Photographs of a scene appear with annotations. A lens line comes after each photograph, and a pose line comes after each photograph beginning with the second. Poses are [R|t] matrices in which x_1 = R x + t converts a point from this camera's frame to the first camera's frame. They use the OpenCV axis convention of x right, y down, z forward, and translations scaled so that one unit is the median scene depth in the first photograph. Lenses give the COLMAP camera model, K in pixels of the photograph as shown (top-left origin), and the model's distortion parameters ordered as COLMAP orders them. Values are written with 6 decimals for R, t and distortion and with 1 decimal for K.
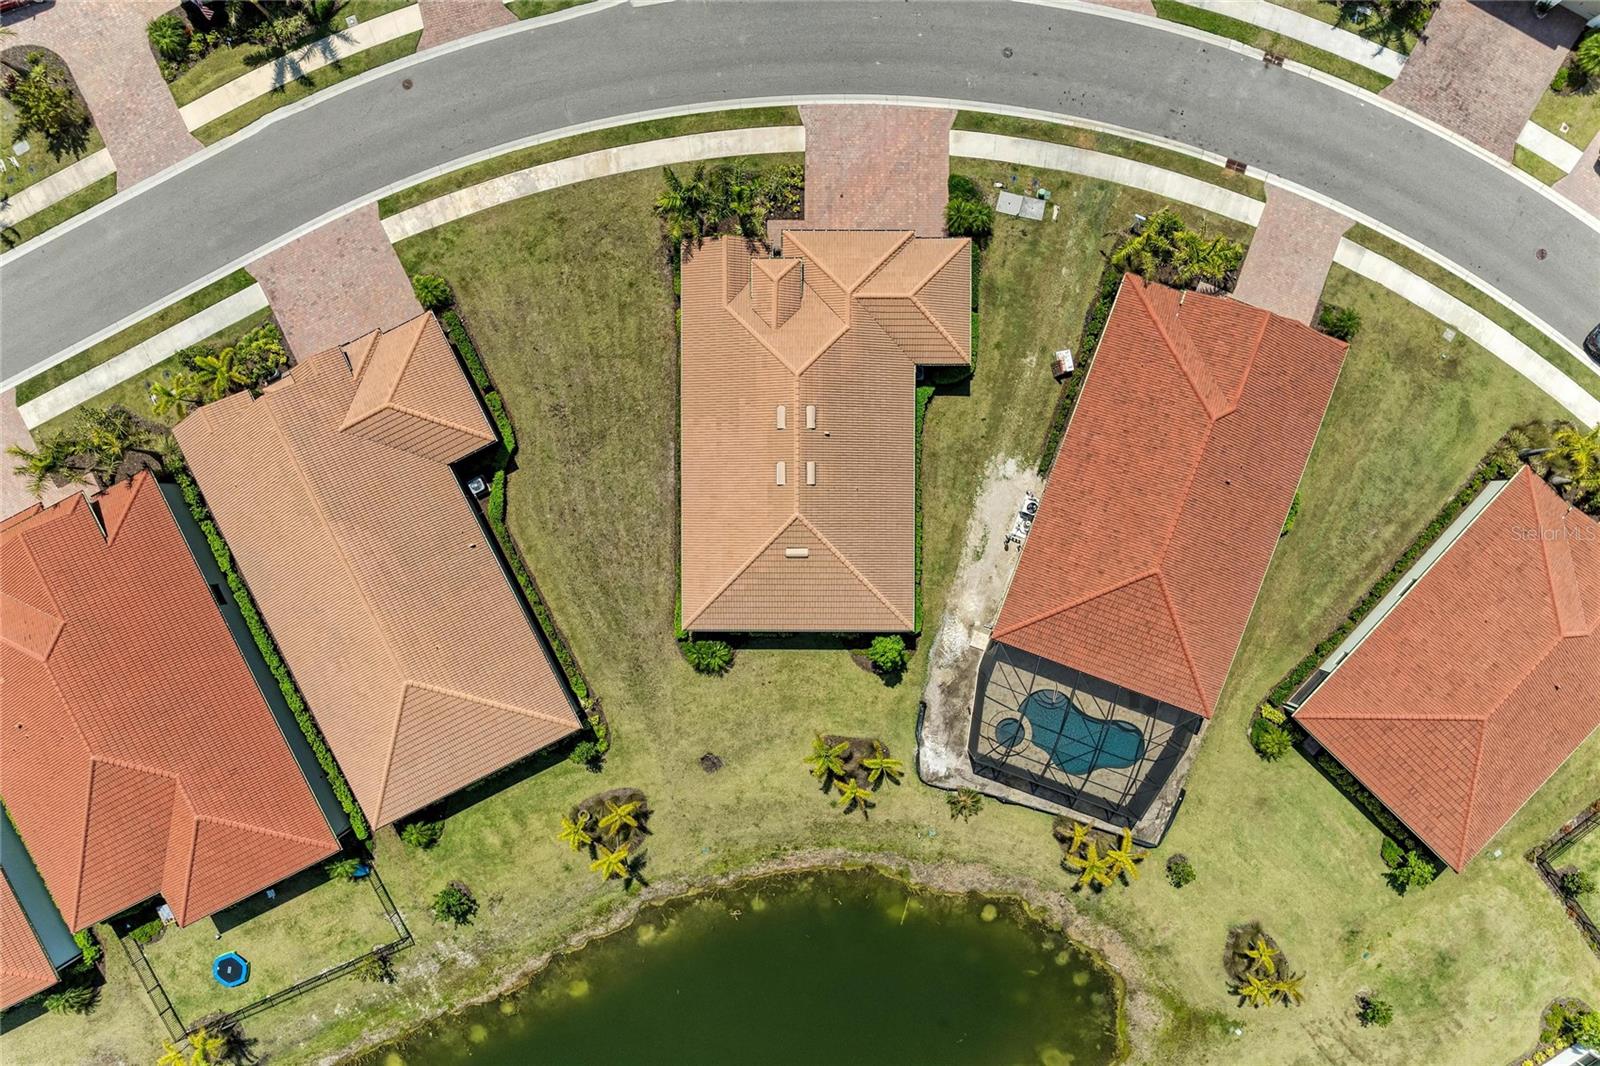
lens RADIAL K [[1130.6, 0, 802.6], [0, 1130.6, 532.8], [0, 0, 1]] dist [-0.046896, 0.020039]
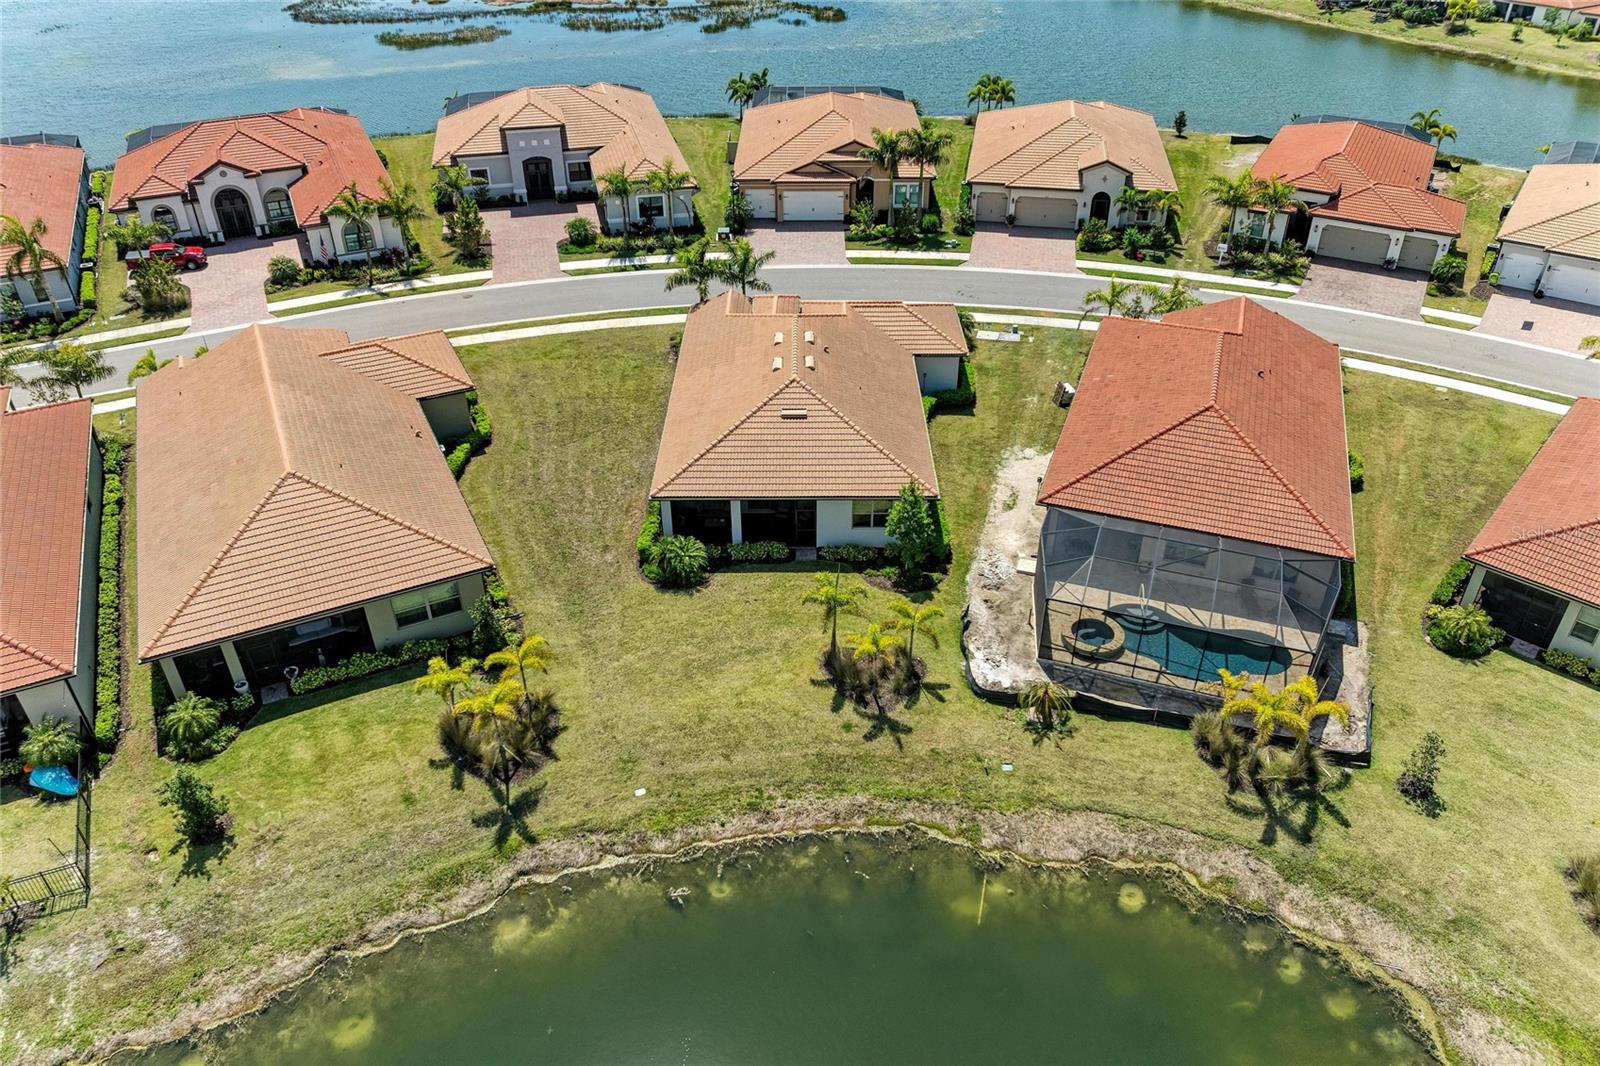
lens RADIAL K [[1130.6, 0, 802.6], [0, 1130.6, 532.8], [0, 0, 1]] dist [-0.046896, 0.020039]
pose [[0.999993, 0.003088, 0.002284, -0.000073], [0.000260, 0.538884, -0.842380, 0.724596], [-0.003831, 0.842374, 0.538879, 0.554330]]
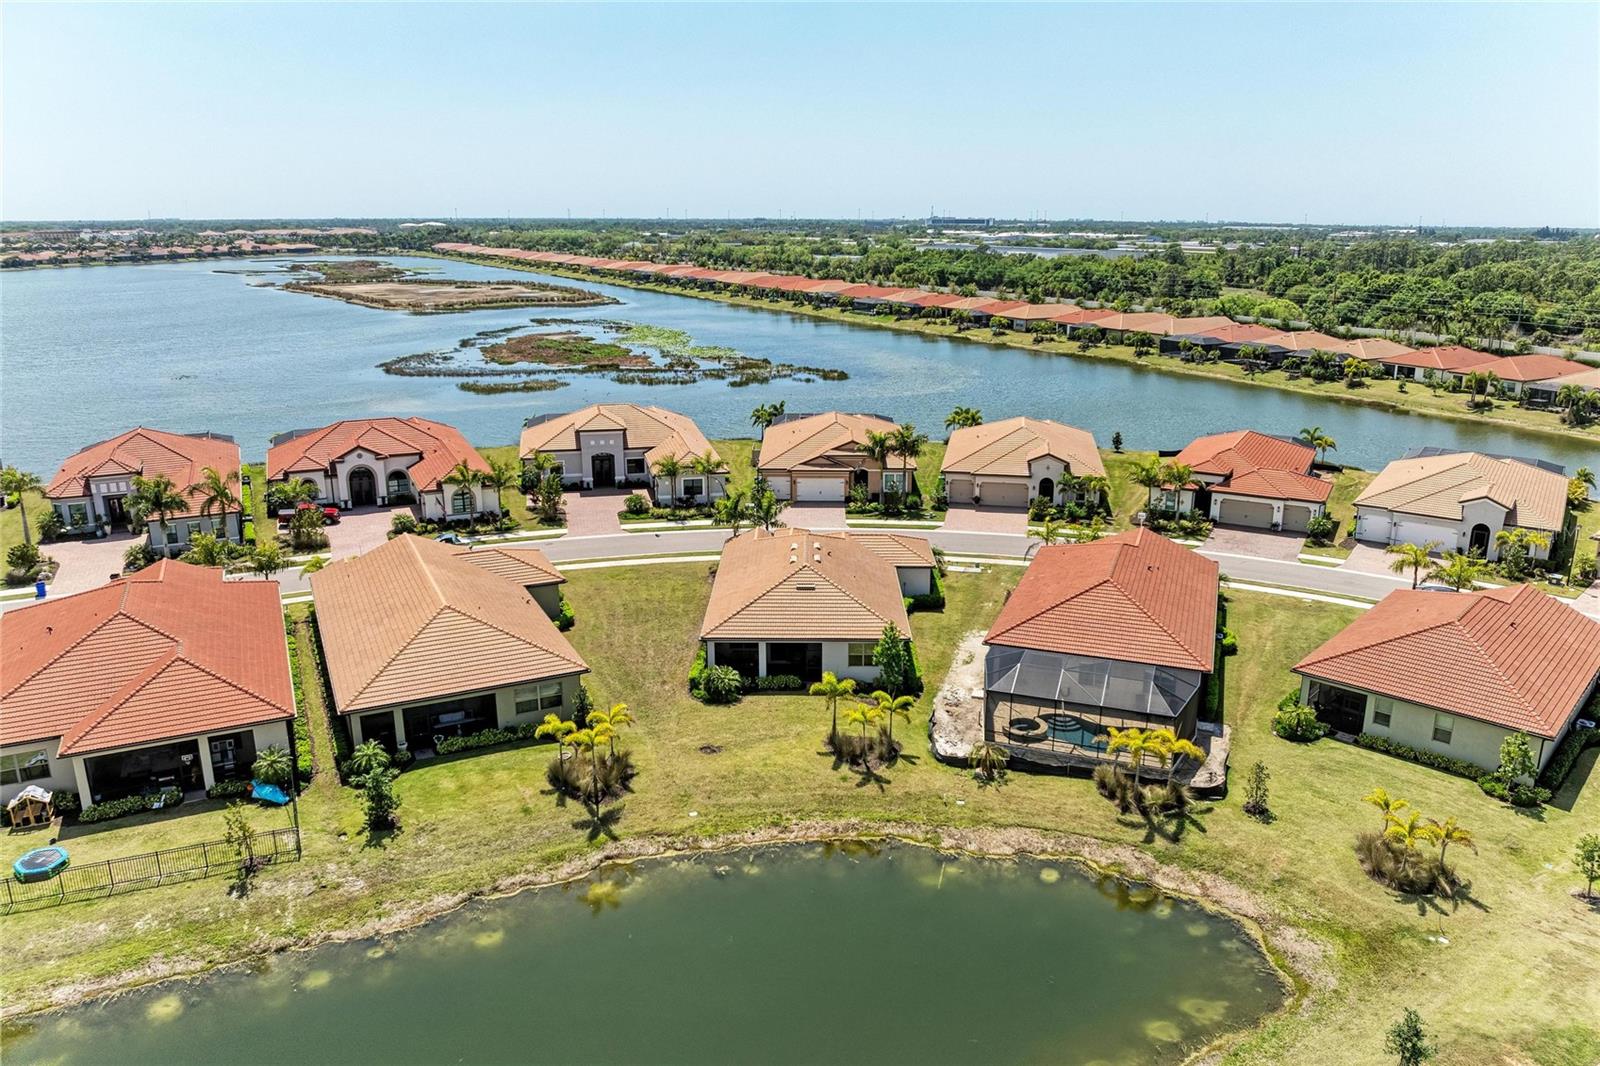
lens RADIAL K [[1128.8, 0, 810.2], [0, 1128.8, 532.7], [0, 0, 1]] dist [-0.032212, 0.002194]
pose [[0.999938, 0.011128, 0.001045, -0.002253], [-0.001747, 0.247968, -0.968767, 1.048531], [-0.011040, 0.968704, 0.247972, 0.590473]]
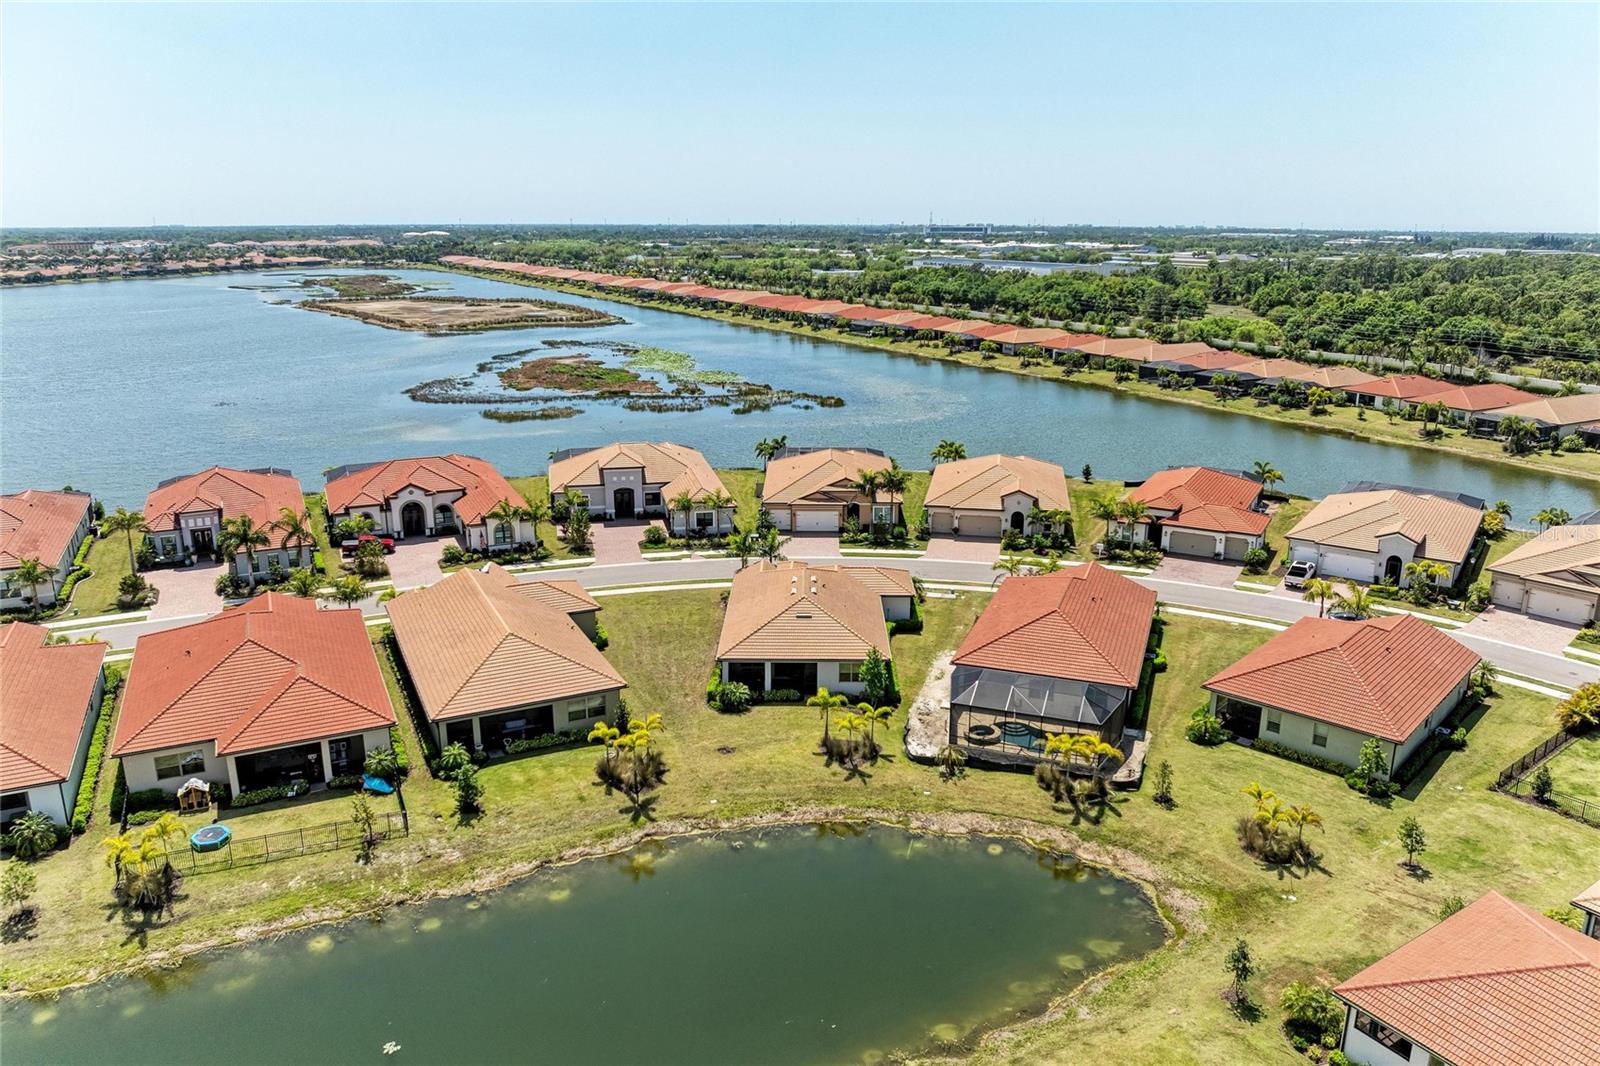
lens RADIAL K [[1126.8, 0, 800.0], [0, 1126.8, 533.0], [0, 0, 1]] dist [-0.026324, -0.006717]
pose [[0.999907, 0.011320, -0.007542, -0.000241], [-0.010083, 0.244667, -0.969555, 1.247003], [-0.009130, 0.969541, 0.244759, 0.500219]]
